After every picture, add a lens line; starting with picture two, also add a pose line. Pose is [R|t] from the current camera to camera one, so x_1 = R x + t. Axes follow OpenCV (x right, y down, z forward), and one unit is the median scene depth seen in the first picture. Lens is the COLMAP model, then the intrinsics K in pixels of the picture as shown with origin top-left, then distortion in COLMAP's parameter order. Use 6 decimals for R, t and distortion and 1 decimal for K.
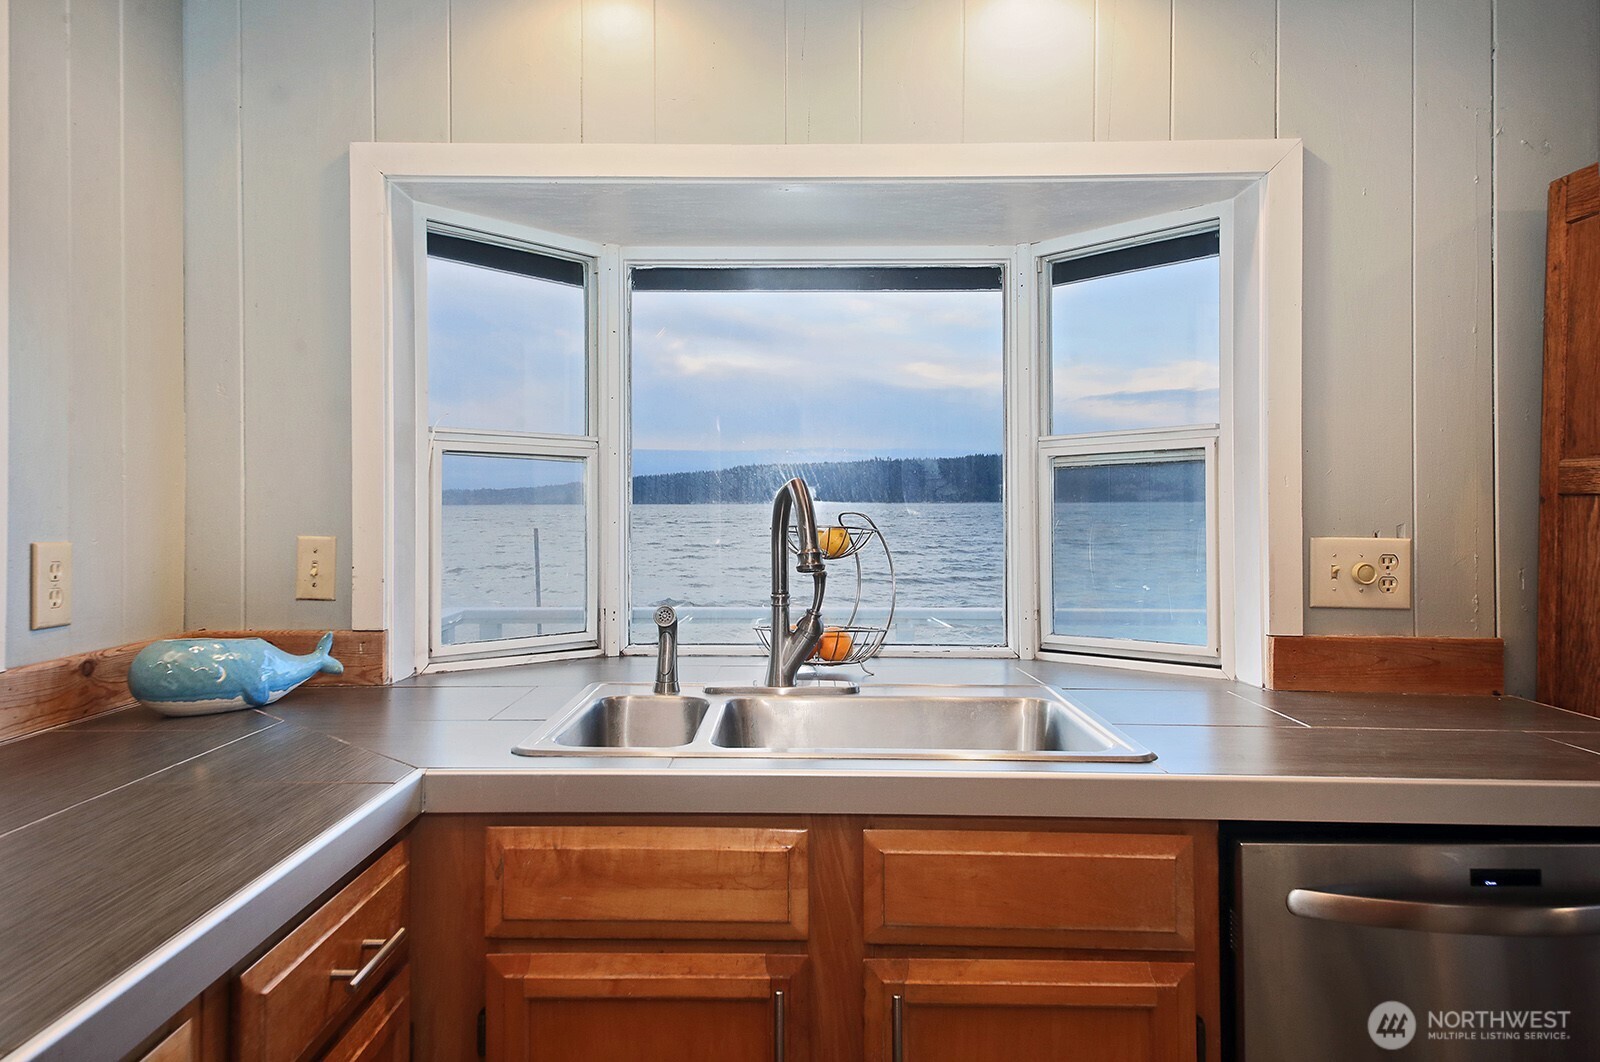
lens RADIAL K [[1087.4, 0, 799.8], [0, 1087.4, 502.2], [0, 0, 1]] dist [0.090898, -0.089349]
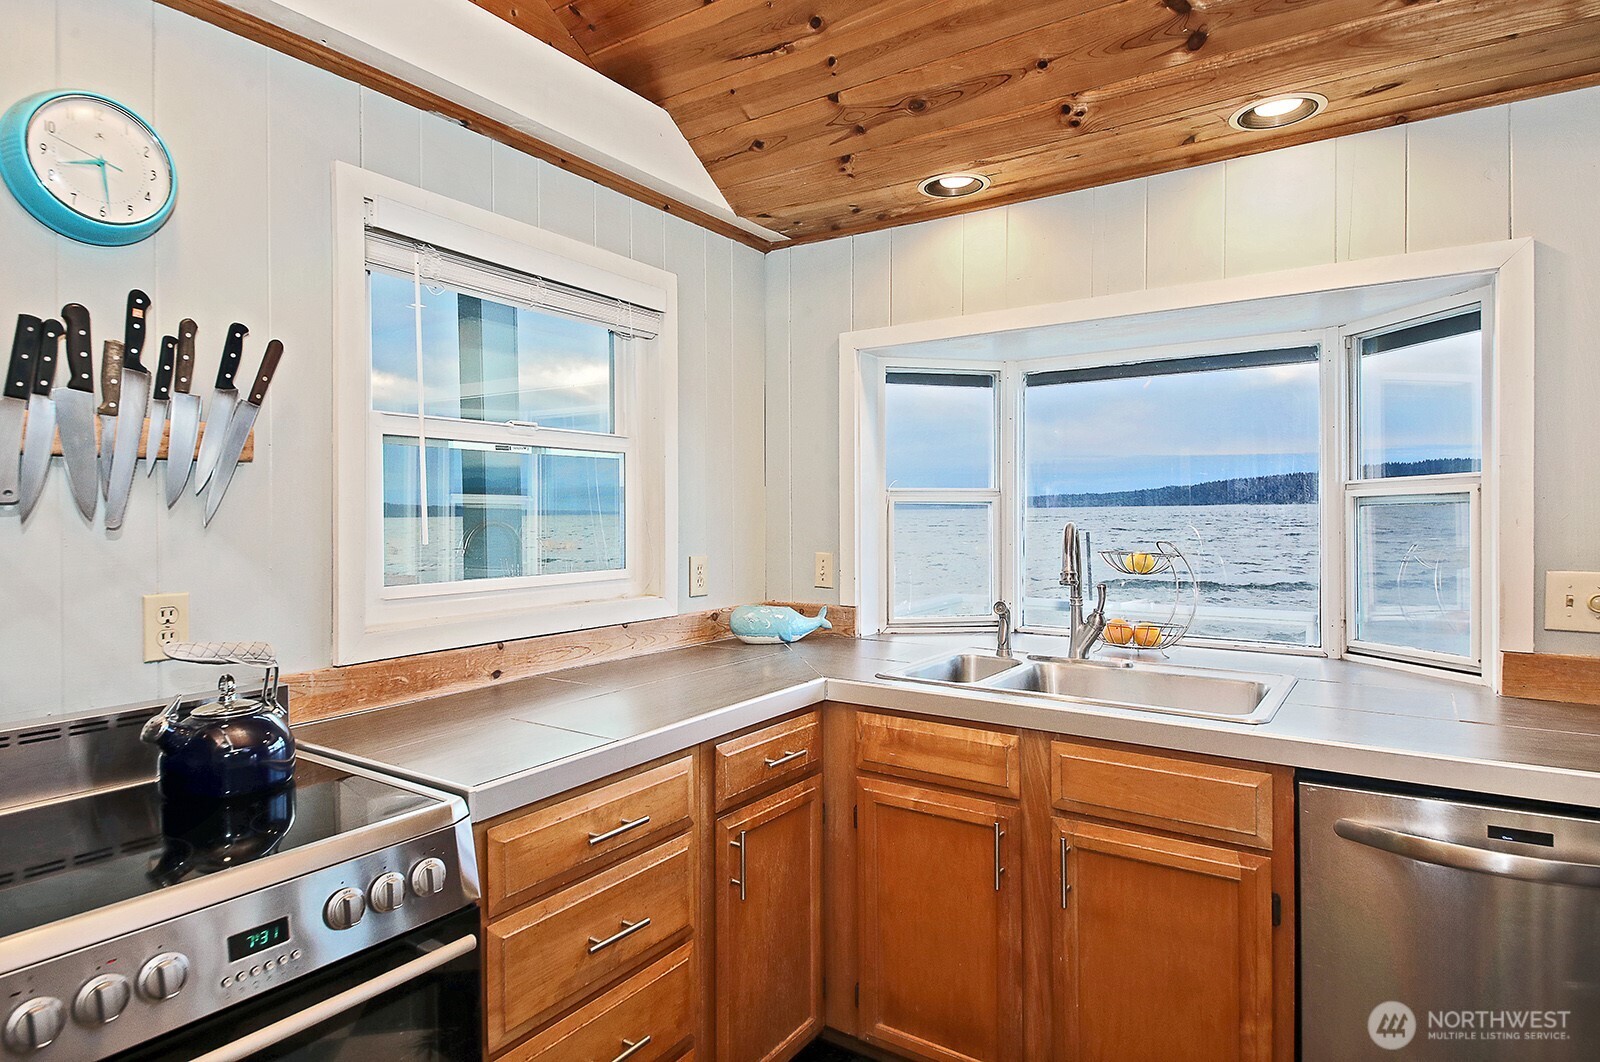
lens RADIAL K [[874.6, 0, 798.3], [0, 874.6, 512.9], [0, 0, 1]] dist [0.000931, -0.000532]
pose [[0.835298, -0.004699, -0.549777, 0.379332], [0.007585, 0.999967, 0.002979, -0.046318], [0.549745, -0.006658, 0.835306, -0.265244]]
